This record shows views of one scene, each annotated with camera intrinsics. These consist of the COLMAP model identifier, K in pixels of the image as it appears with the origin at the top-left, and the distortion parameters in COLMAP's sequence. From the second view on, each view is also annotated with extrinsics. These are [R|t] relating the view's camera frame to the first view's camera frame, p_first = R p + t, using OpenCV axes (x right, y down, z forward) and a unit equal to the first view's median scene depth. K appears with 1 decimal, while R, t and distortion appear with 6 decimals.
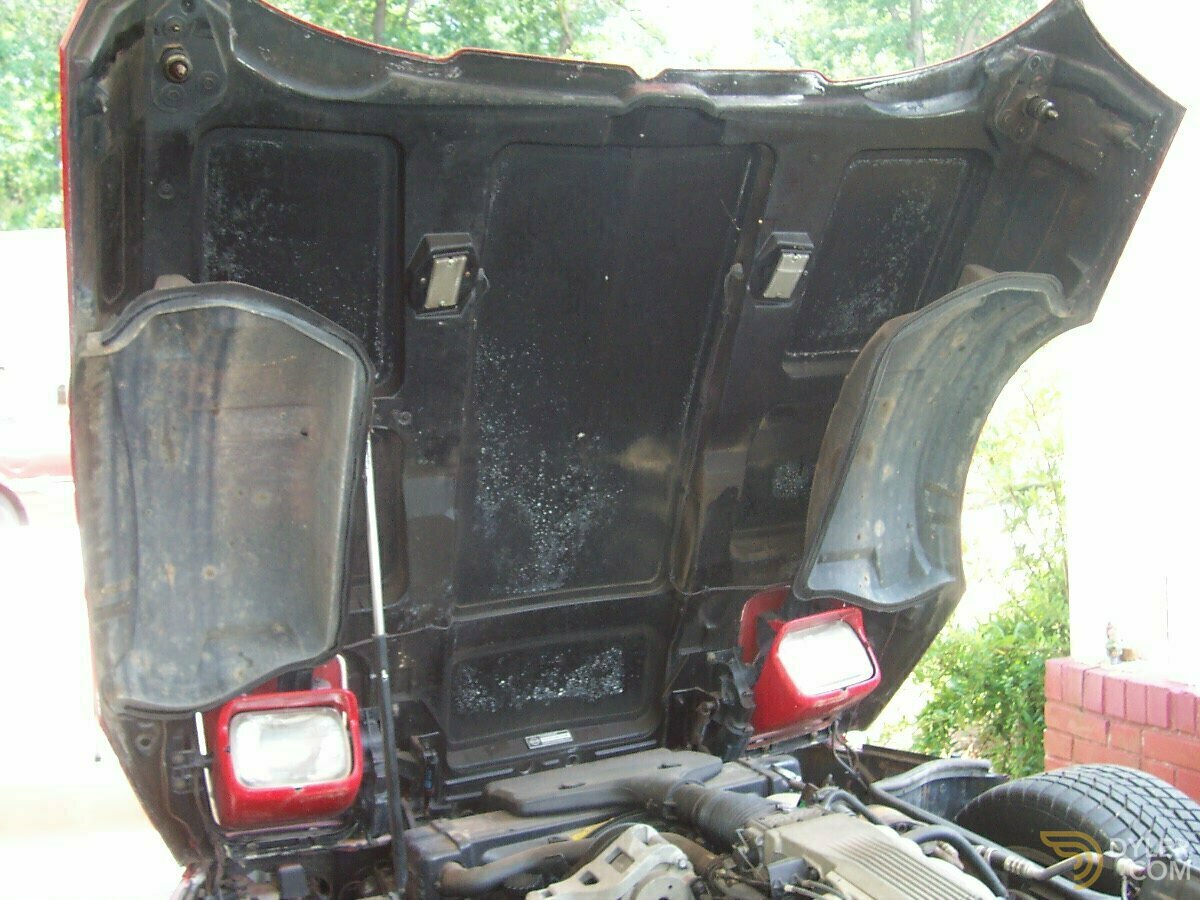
lens RADIAL K [[1318.9, 0, 600.0], [0, 1318.9, 452.2], [0, 0, 1]] dist [-0.143687, 0.000000]
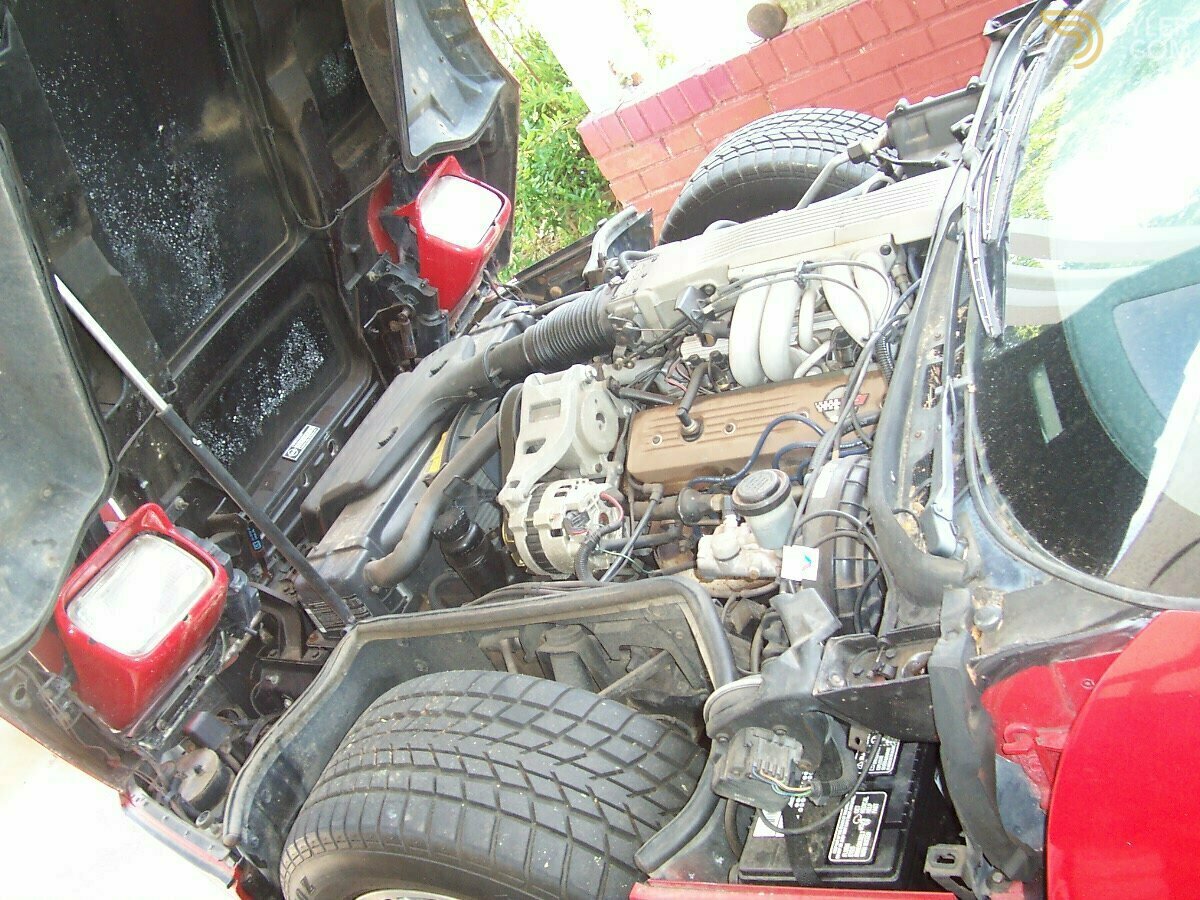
lens RADIAL K [[1318.9, 0, 598.6], [0, 1318.9, 447.7], [0, 0, 1]] dist [-0.143687, 0.000000]
pose [[0.677465, -0.620743, 0.394613, -0.285756], [0.516050, 0.783400, 0.346376, 0.007965], [-0.524150, -0.031018, 0.851061, 0.097586]]
